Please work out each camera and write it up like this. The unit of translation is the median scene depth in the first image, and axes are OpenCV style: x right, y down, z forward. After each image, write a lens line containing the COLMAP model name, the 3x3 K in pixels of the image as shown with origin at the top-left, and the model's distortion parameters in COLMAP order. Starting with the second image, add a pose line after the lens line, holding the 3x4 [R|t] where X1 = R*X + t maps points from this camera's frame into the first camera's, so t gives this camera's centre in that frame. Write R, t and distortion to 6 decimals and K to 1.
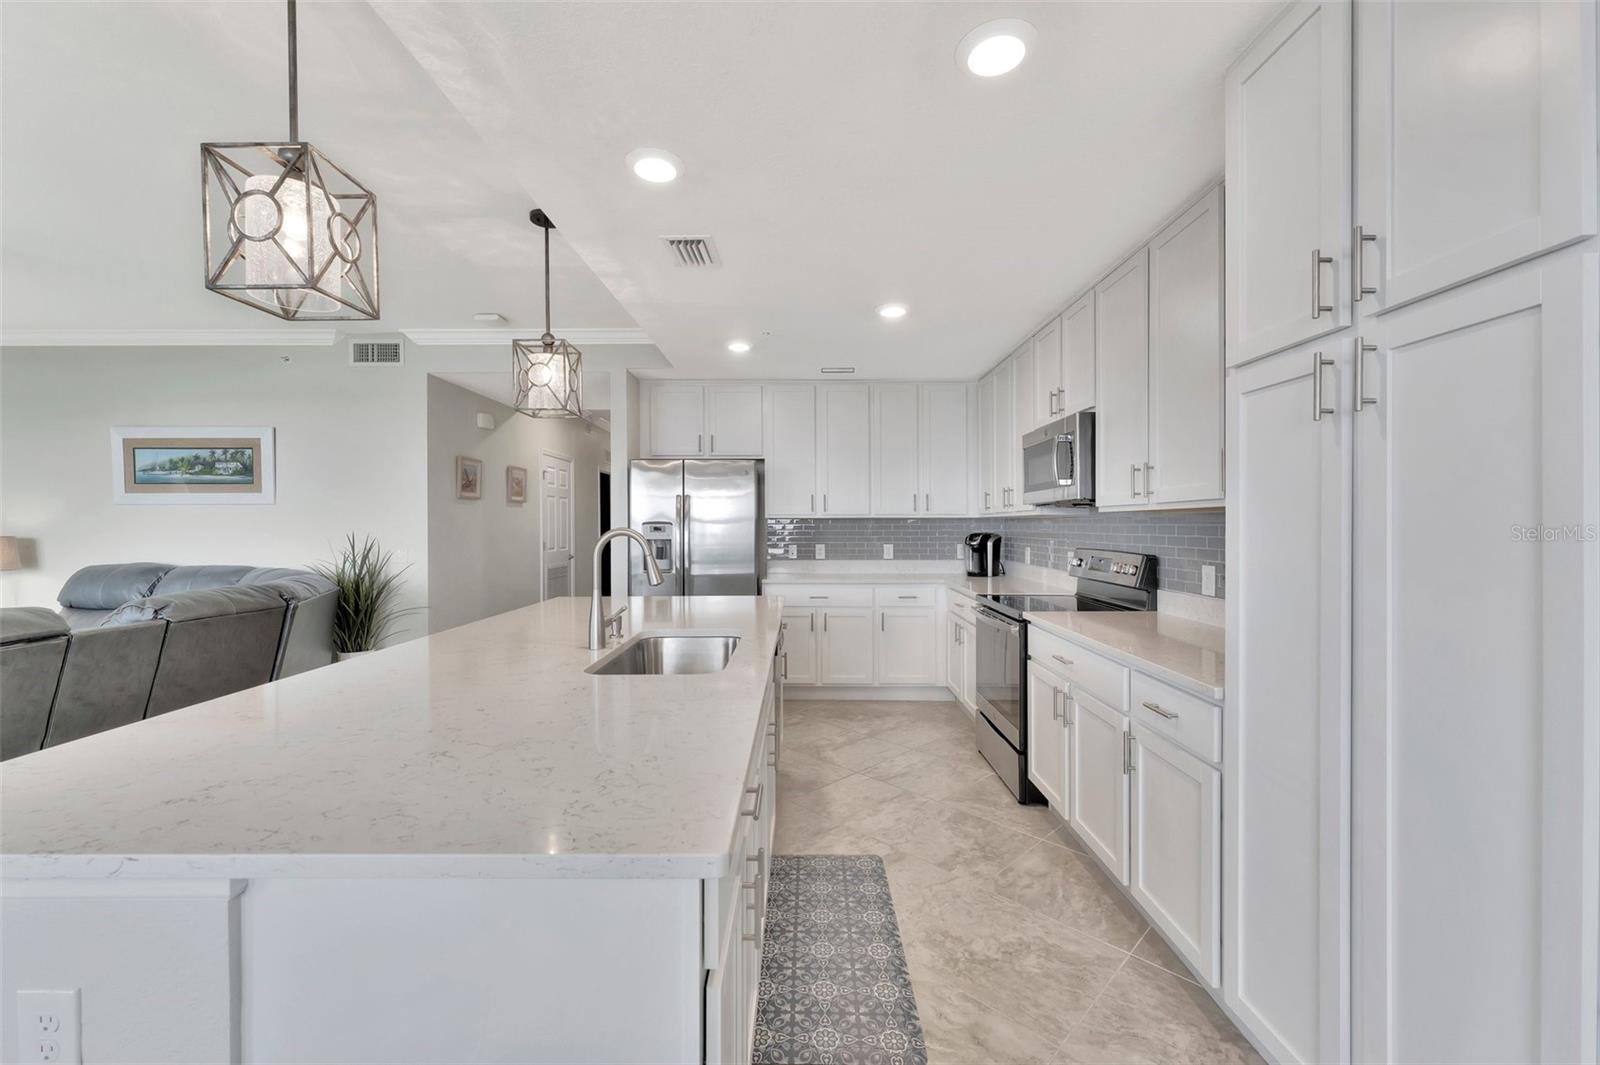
lens RADIAL K [[631.9, 0, 796.6], [0, 631.9, 528.3], [0, 0, 1]] dist [-0.001530, 0.000059]
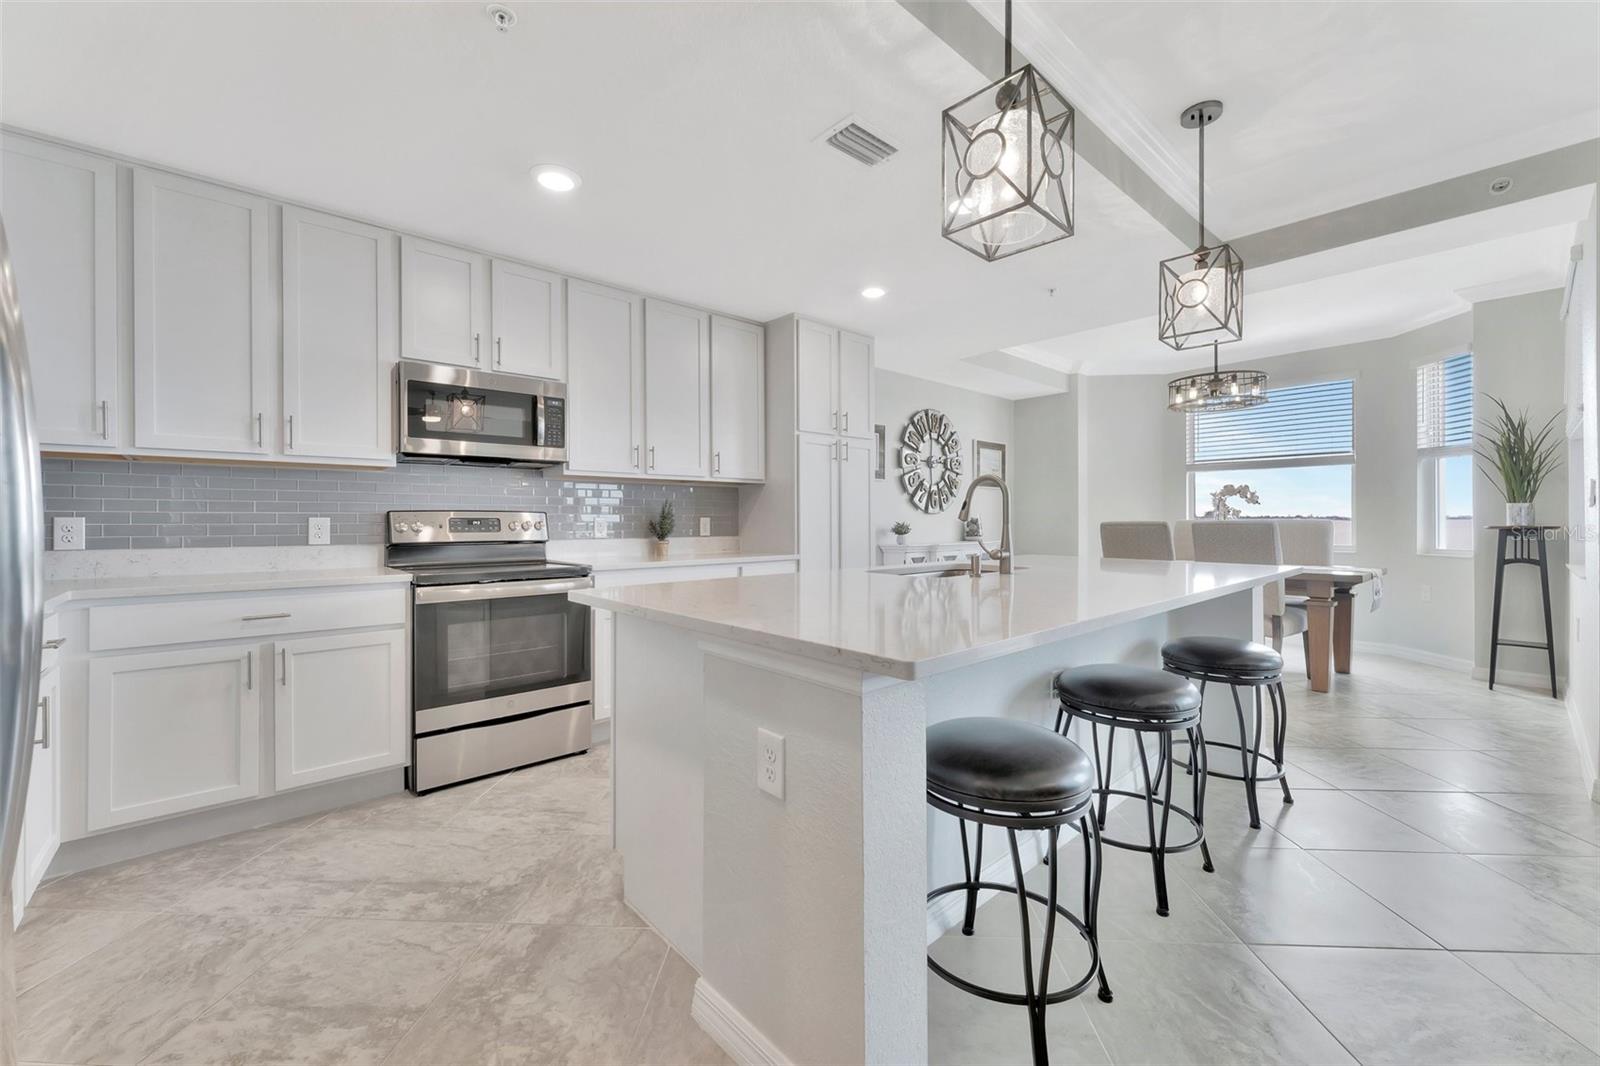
lens RADIAL K [[640.2, 0, 794.6], [0, 640.2, 521.4], [0, 0, 1]] dist [0.000454, 0.000062]
pose [[-0.673932, 0.005017, 0.738776, -0.420859], [0.009151, 0.999957, 0.001558, 0.039140], [-0.738736, 0.007811, -0.673949, 0.943746]]
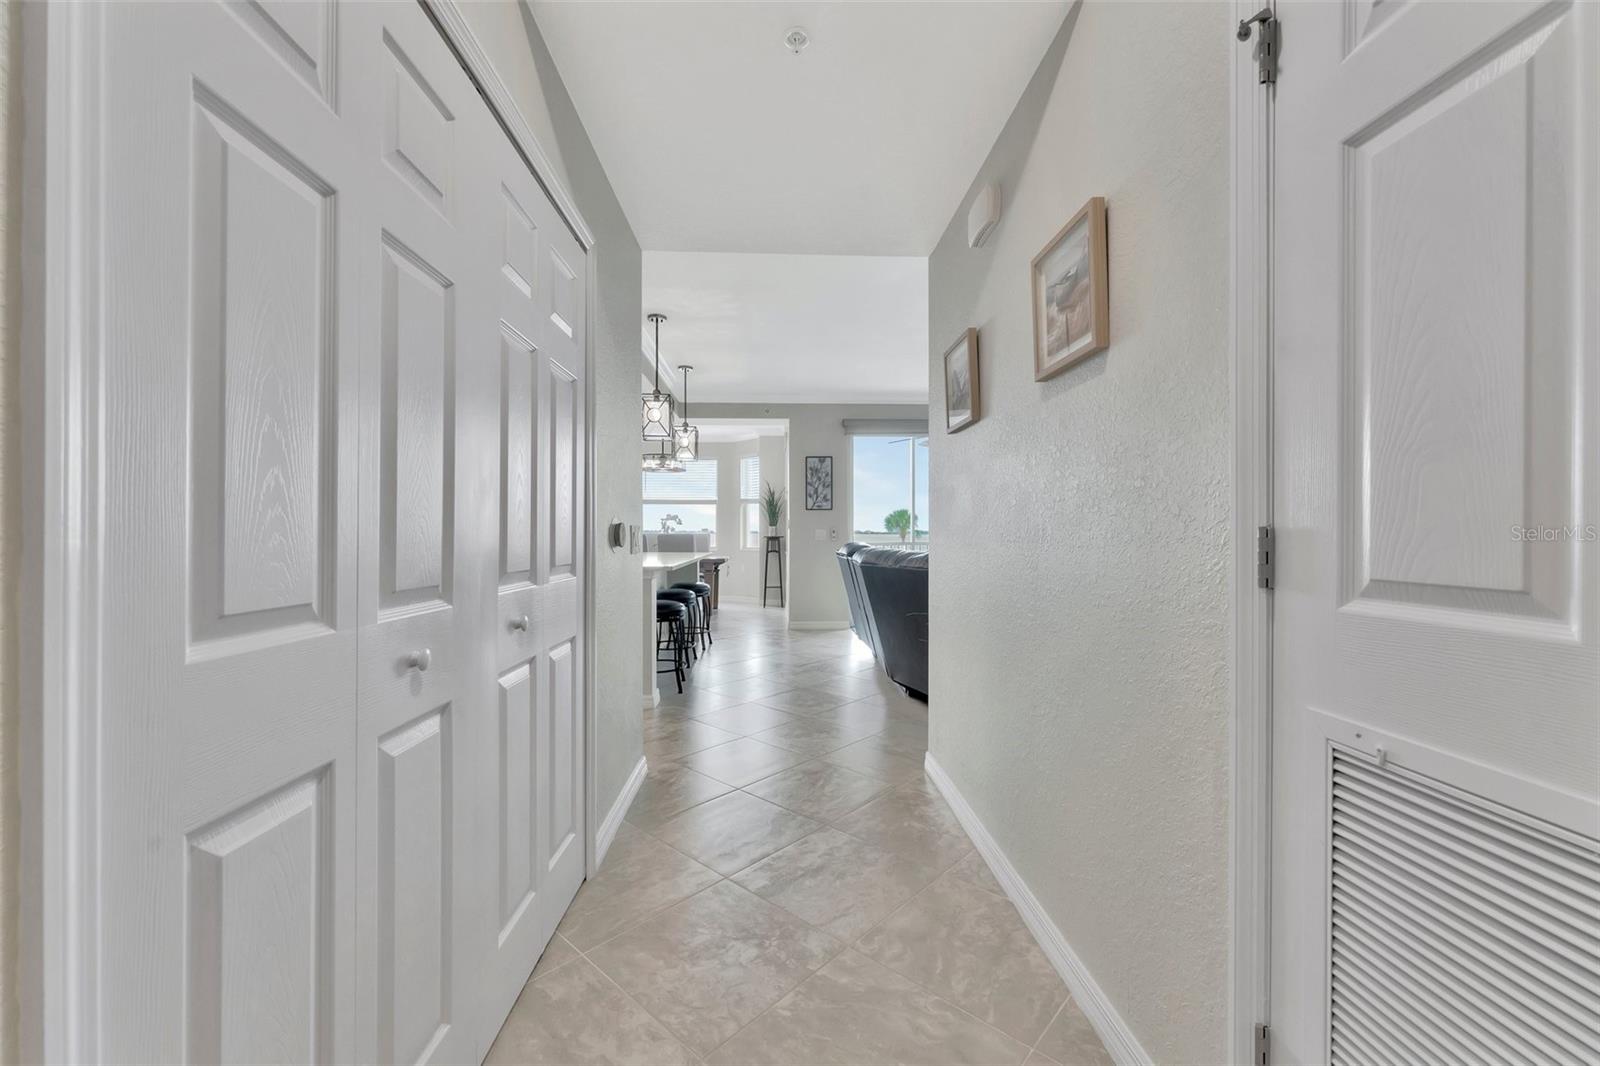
lens RADIAL K [[631.9, 0, 796.6], [0, 631.9, 528.8], [0, 0, 1]] dist [-0.001530, 0.000059]
pose [[-0.998901, -0.000267, -0.046876, -0.422852], [-0.000183, 0.999998, -0.001795, 0.035440], [0.046877, -0.001785, -0.998899, 1.655846]]
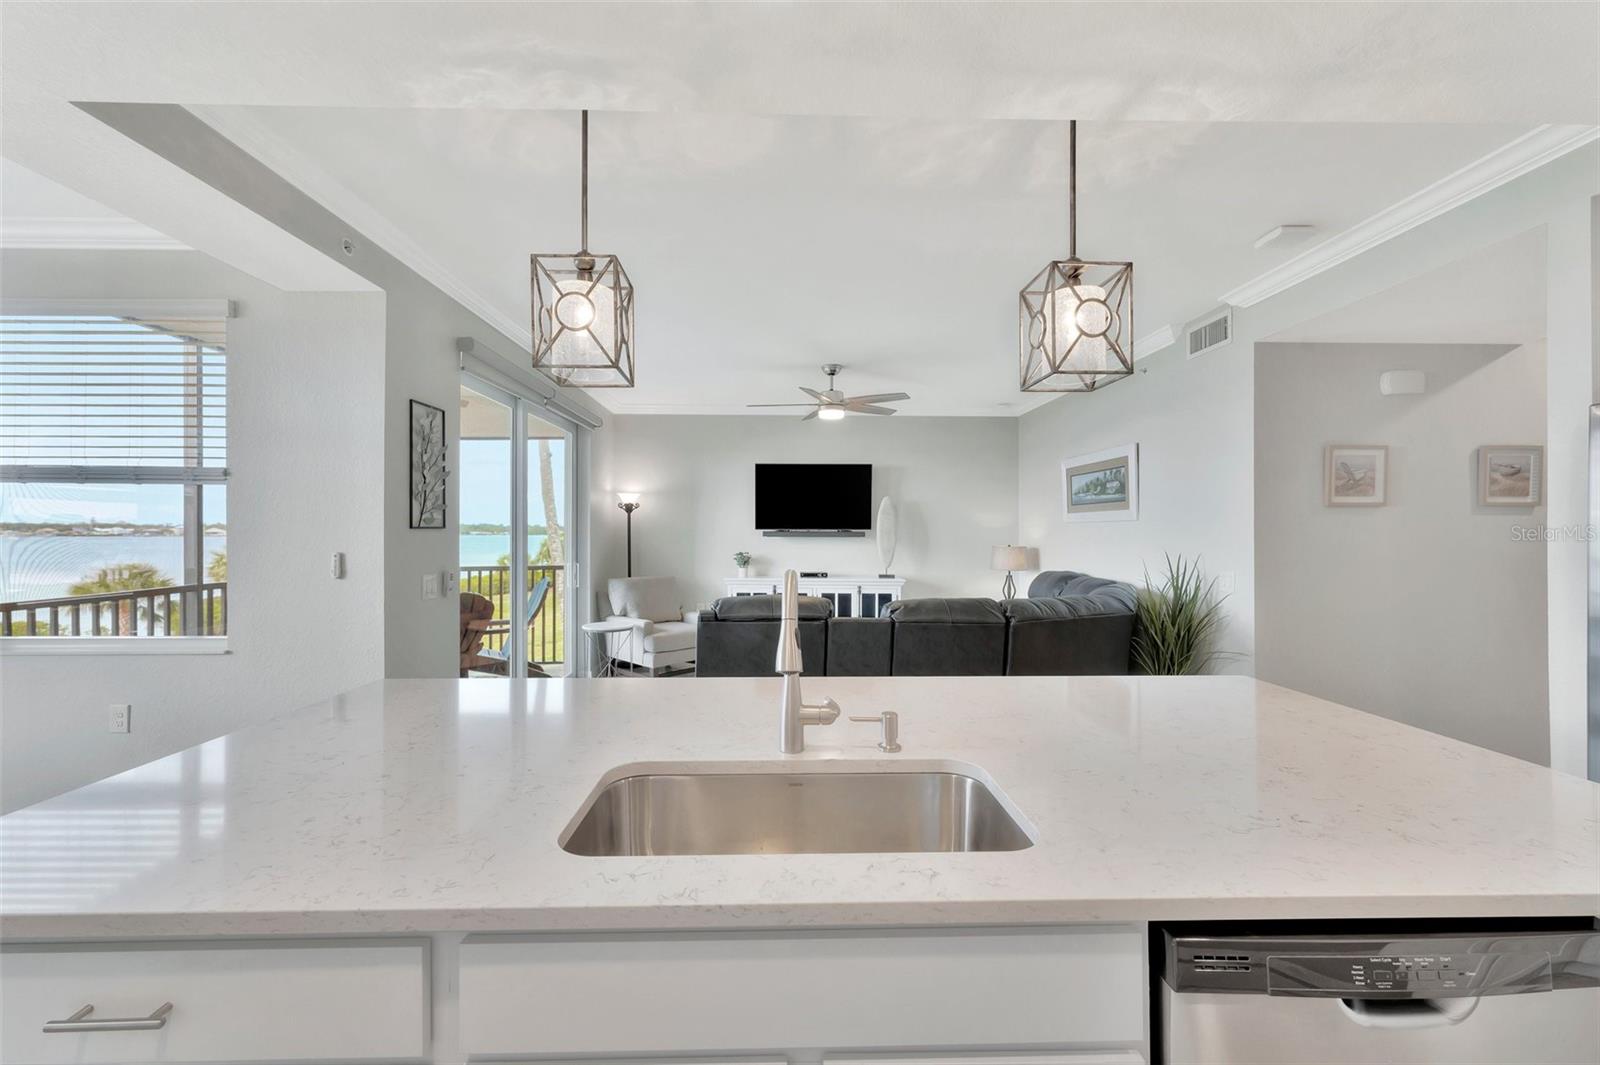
lens RADIAL K [[642.7, 0, 797.8], [0, 642.7, 535.7], [0, 0, 1]] dist [-0.002795, -0.000196]
pose [[0.034646, 0.007030, -0.999375, 0.160602], [-0.008634, 0.999940, 0.006735, -0.016428], [0.999362, 0.008395, 0.034705, 0.435125]]
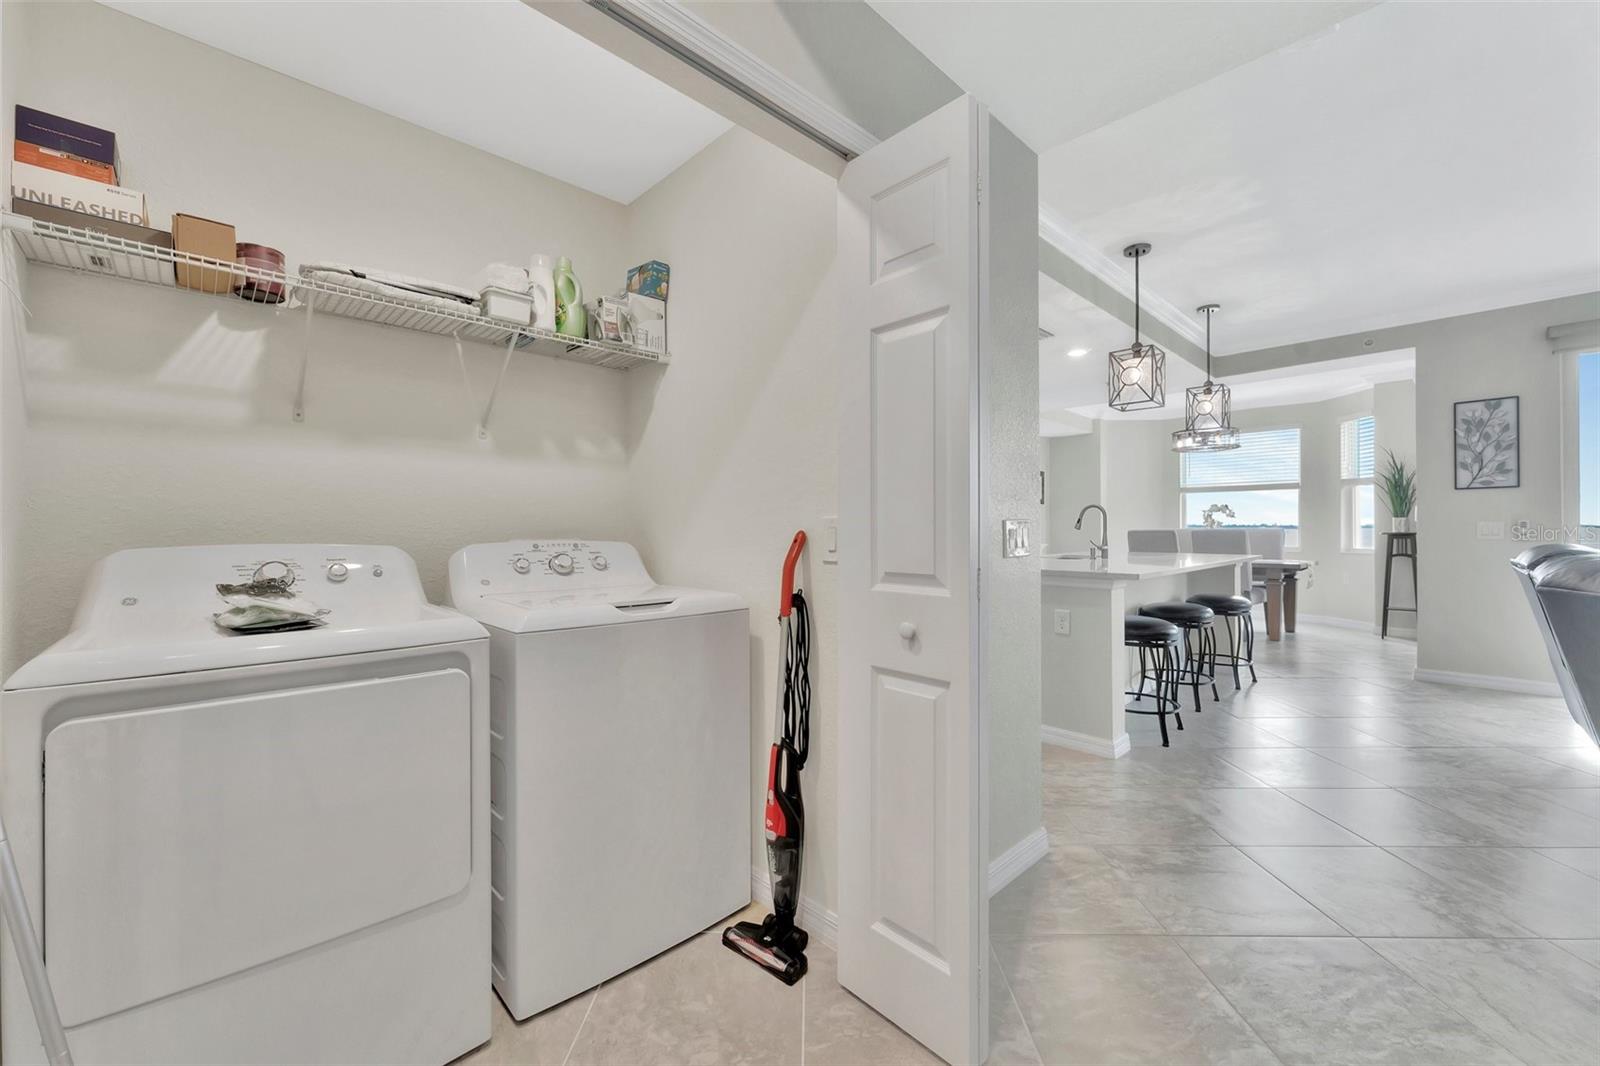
lens RADIAL K [[631.9, 0, 796.6], [0, 631.9, 528.8], [0, 0, 1]] dist [-0.001530, 0.000059]
pose [[-0.696026, 0.006396, 0.717988, -0.513394], [0.009548, 0.999954, 0.000348, 0.035362], [-0.717953, 0.007097, -0.696055, 1.476590]]
